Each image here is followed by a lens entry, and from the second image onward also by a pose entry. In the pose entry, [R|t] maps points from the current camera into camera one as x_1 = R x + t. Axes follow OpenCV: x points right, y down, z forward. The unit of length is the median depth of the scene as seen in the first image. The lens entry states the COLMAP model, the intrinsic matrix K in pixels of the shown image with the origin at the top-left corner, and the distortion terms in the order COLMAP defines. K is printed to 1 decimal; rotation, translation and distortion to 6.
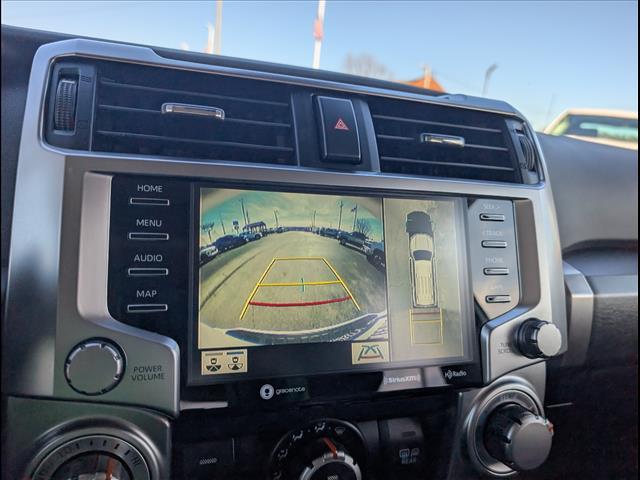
lens RADIAL K [[447.0, 0, 317.8], [0, 447.0, 236.2], [0, 0, 1]] dist [0.024662, 0.001068]
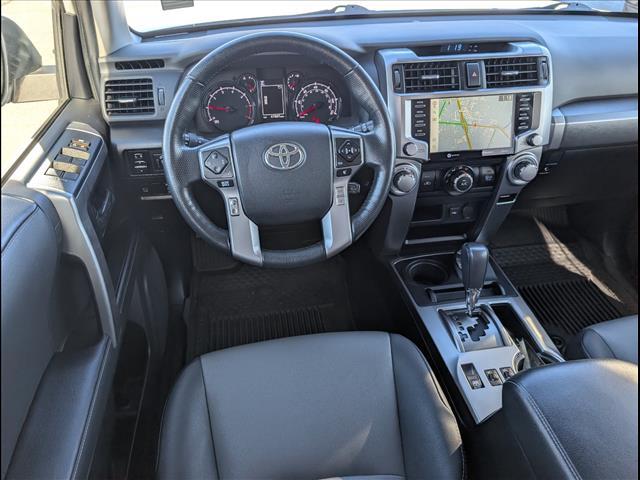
lens RADIAL K [[447.0, 0, 323.1], [0, 447.0, 233.5], [0, 0, 1]] dist [0.024662, 0.001068]
pose [[0.978503, 0.022253, -0.205029, -0.301227], [0.062276, 0.915870, 0.396616, -0.516012], [0.196606, -0.400858, 0.894795, -2.381574]]
